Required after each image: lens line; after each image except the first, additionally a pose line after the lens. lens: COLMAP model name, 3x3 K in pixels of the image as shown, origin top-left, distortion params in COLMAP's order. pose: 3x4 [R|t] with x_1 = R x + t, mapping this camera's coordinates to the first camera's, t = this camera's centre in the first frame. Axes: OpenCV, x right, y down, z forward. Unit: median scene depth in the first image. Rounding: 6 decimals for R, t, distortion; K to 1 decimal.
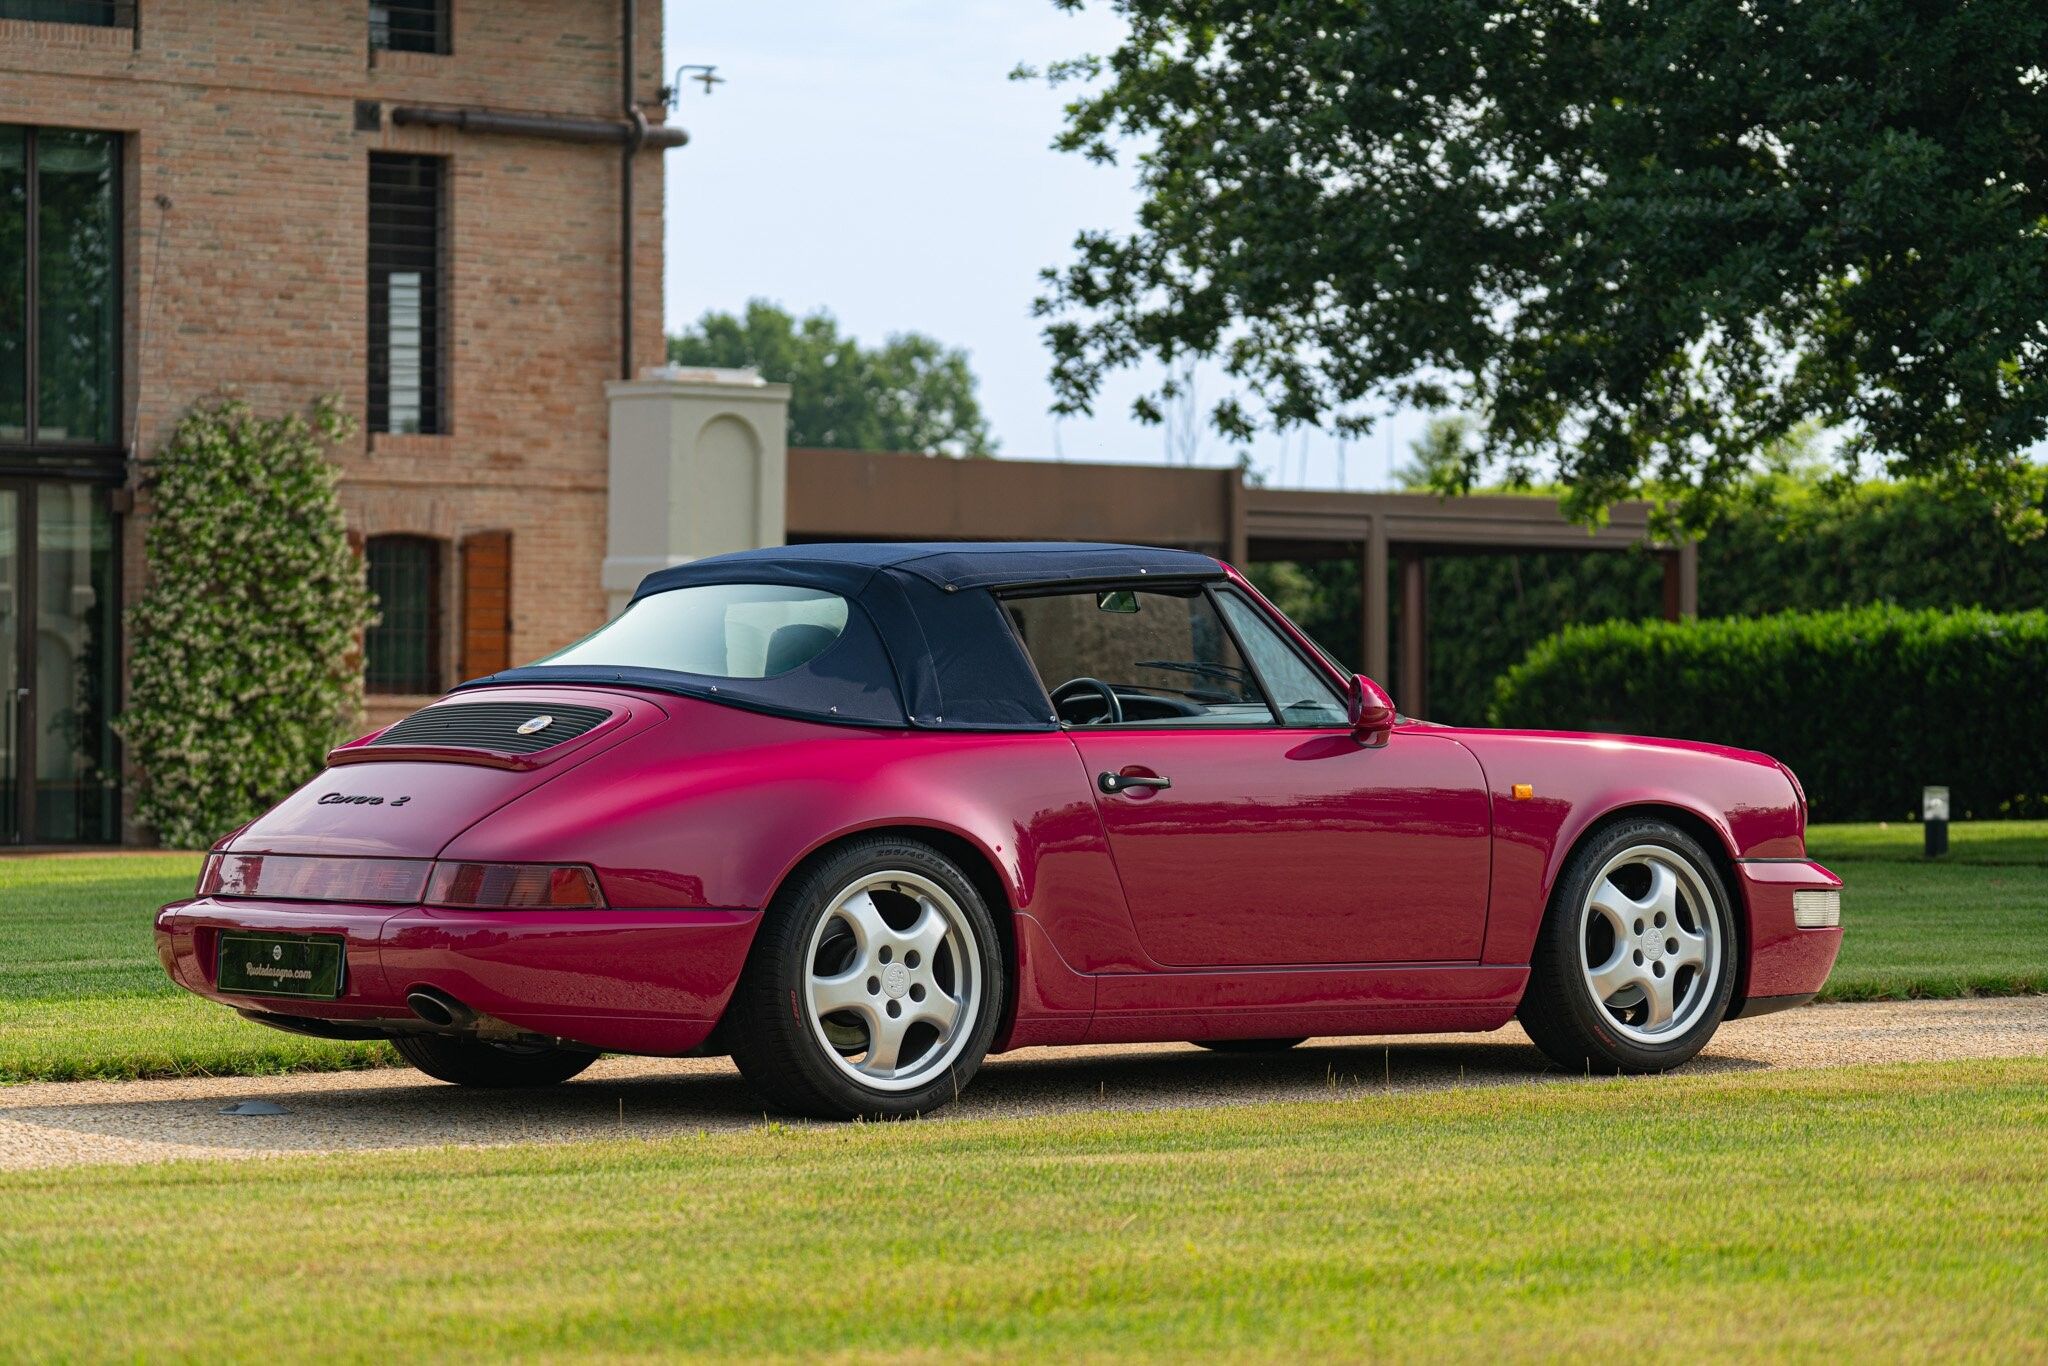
lens RADIAL K [[7657.4, 0, 1134.3], [0, 7657.4, 683.8], [0, 0, 1]] dist [0.111662, 1.768277]
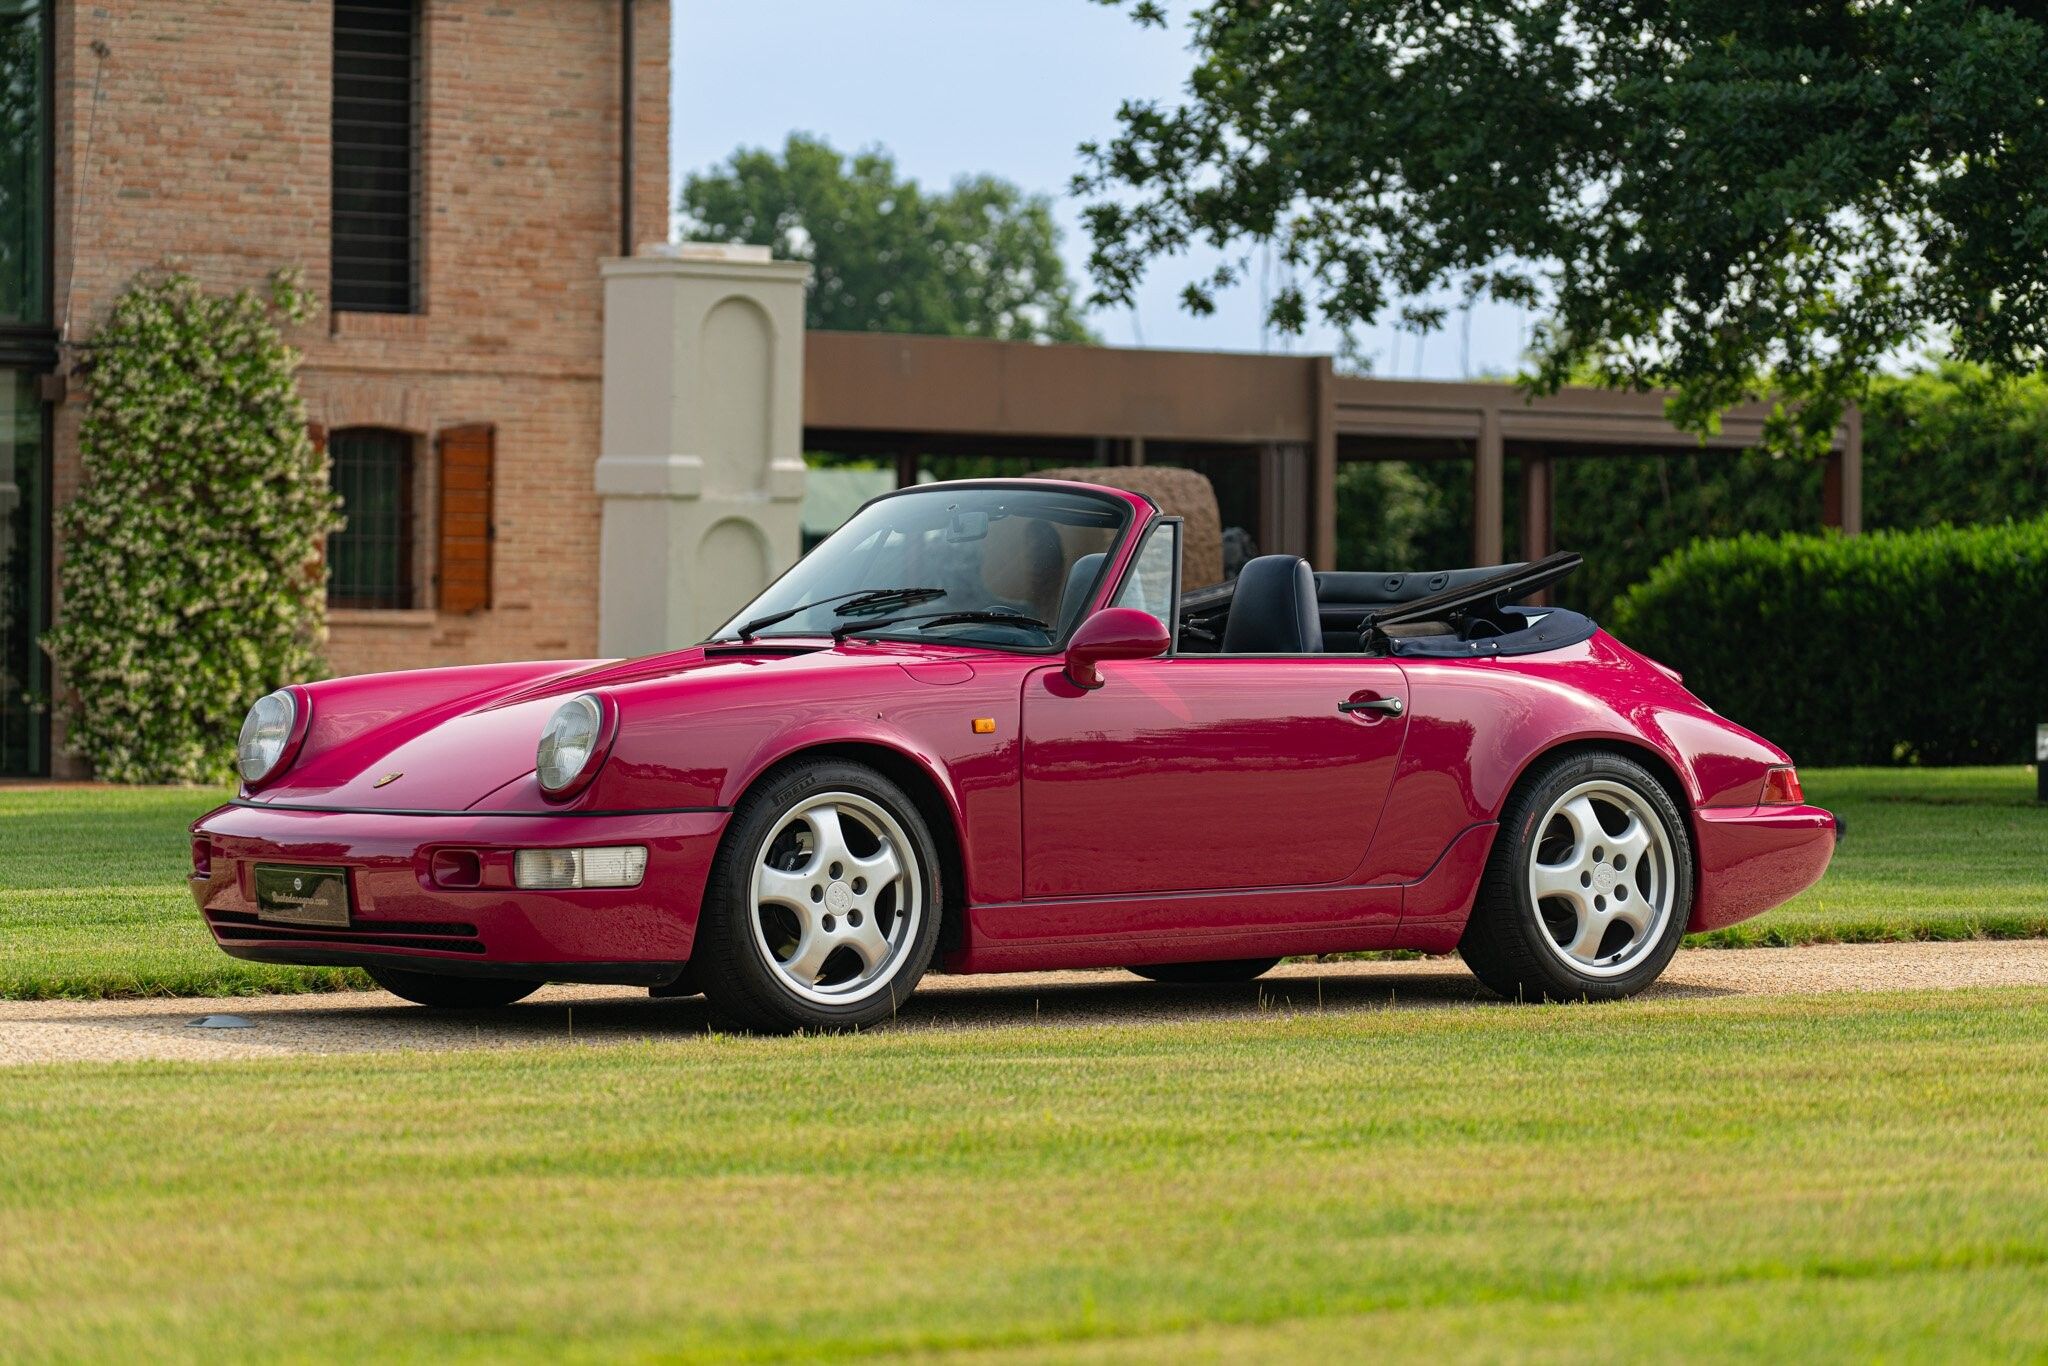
lens RADIAL K [[6921.8, 0, 1018.9], [0, 6921.8, 743.4], [0, 0, 1]] dist [0.144726, 0.911161]
pose [[0.999979, 0.006453, -0.000775, -0.019962], [-0.006439, 0.999821, 0.017765, 0.002133], [0.000889, -0.017759, 0.999842, 0.201629]]
